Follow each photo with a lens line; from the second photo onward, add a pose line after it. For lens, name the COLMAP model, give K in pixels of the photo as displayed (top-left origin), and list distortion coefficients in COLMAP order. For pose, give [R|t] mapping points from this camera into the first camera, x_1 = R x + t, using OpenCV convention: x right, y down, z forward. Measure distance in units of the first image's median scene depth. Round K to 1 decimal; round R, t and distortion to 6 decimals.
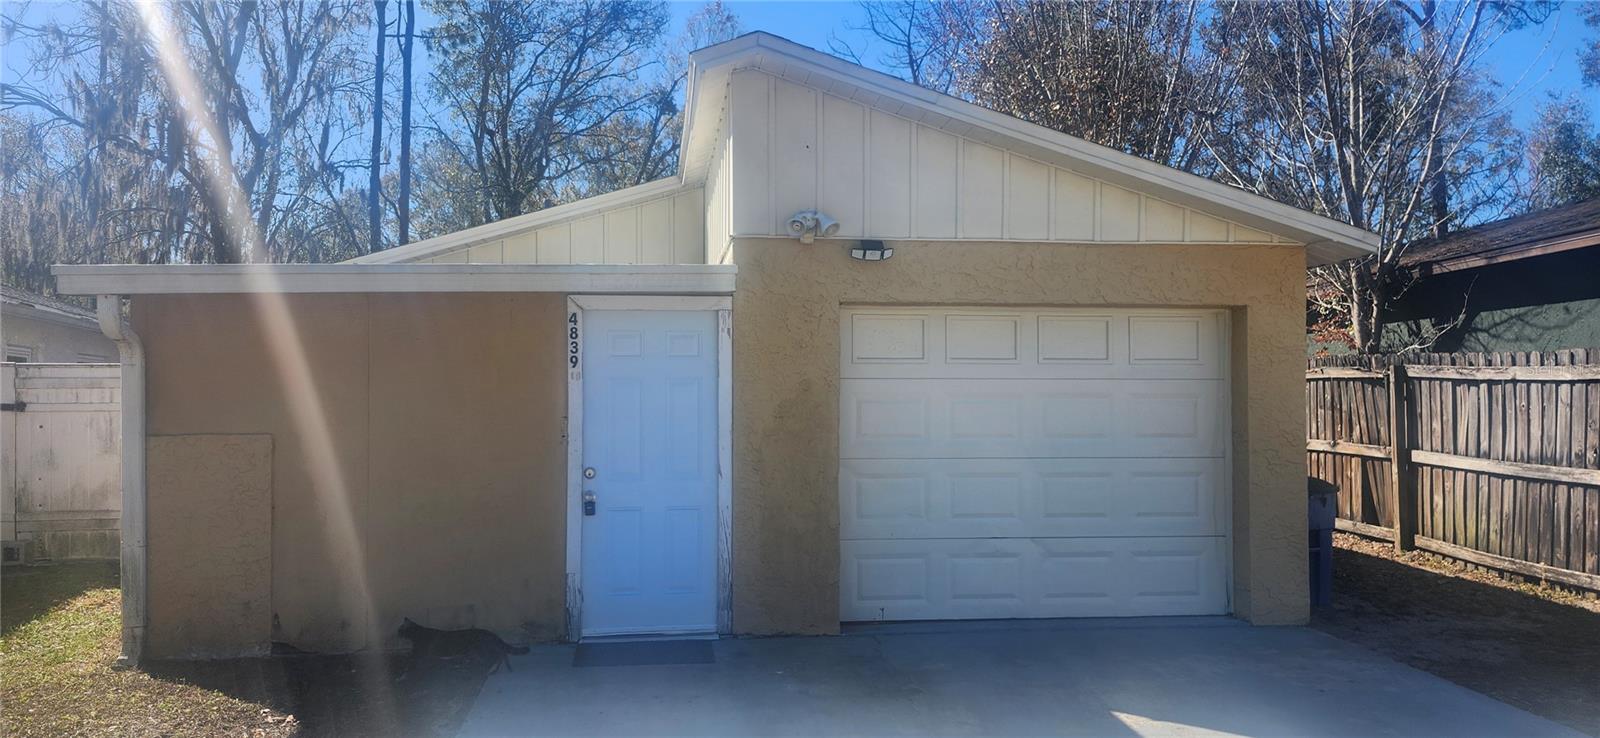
lens RADIAL K [[1015.8, 0, 777.8], [0, 1015.8, 352.6], [0, 0, 1]] dist [-0.000611, -0.048545]
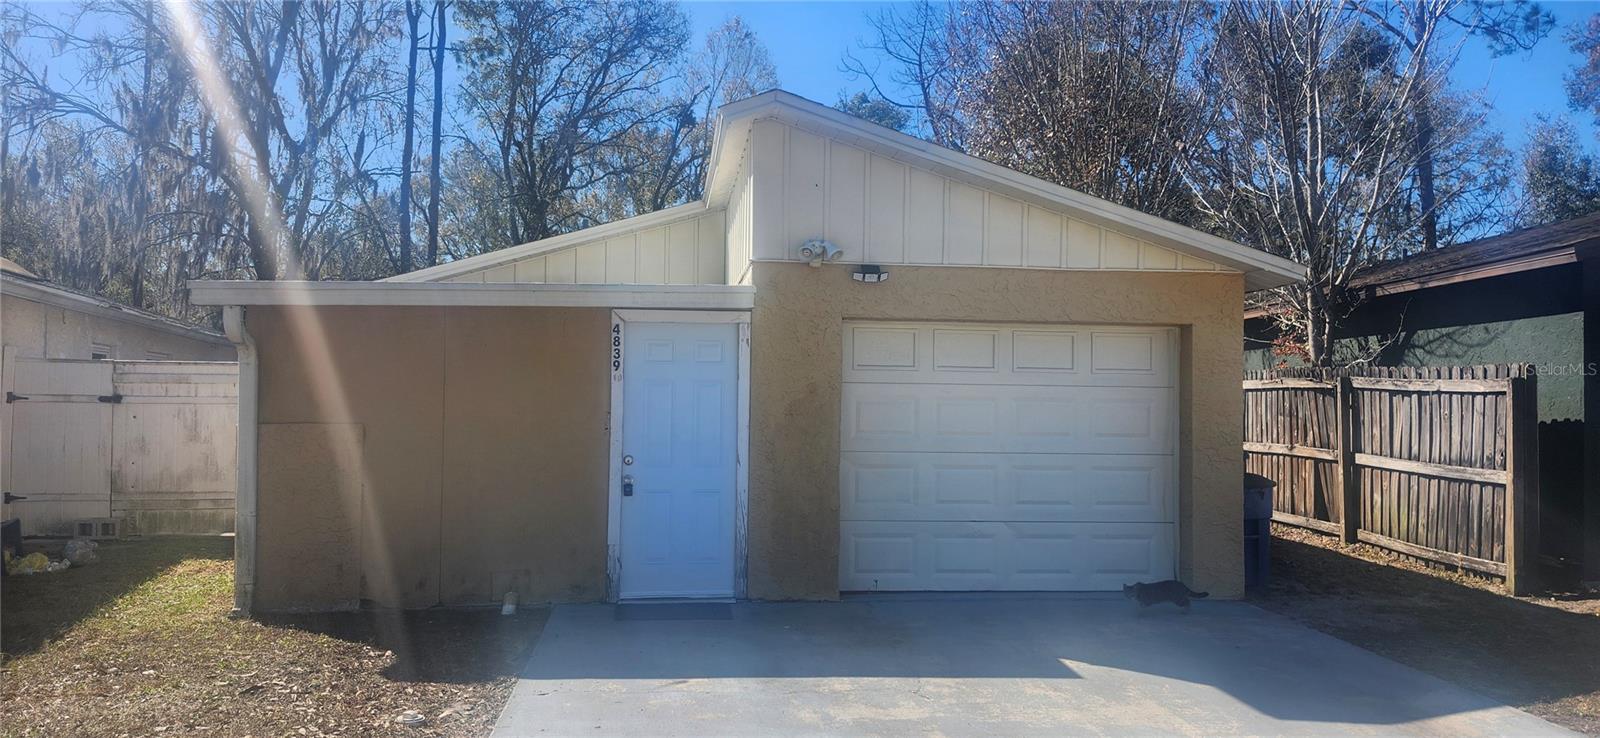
lens RADIAL K [[1015.8, 0, 777.8], [0, 1015.8, 352.6], [0, 0, 1]] dist [-0.000611, -0.048545]
pose [[0.999841, 0.011967, -0.013200, 0.001680], [-0.012019, 0.999921, -0.003793, -0.002669], [0.013154, 0.003951, 0.999906, -0.122314]]
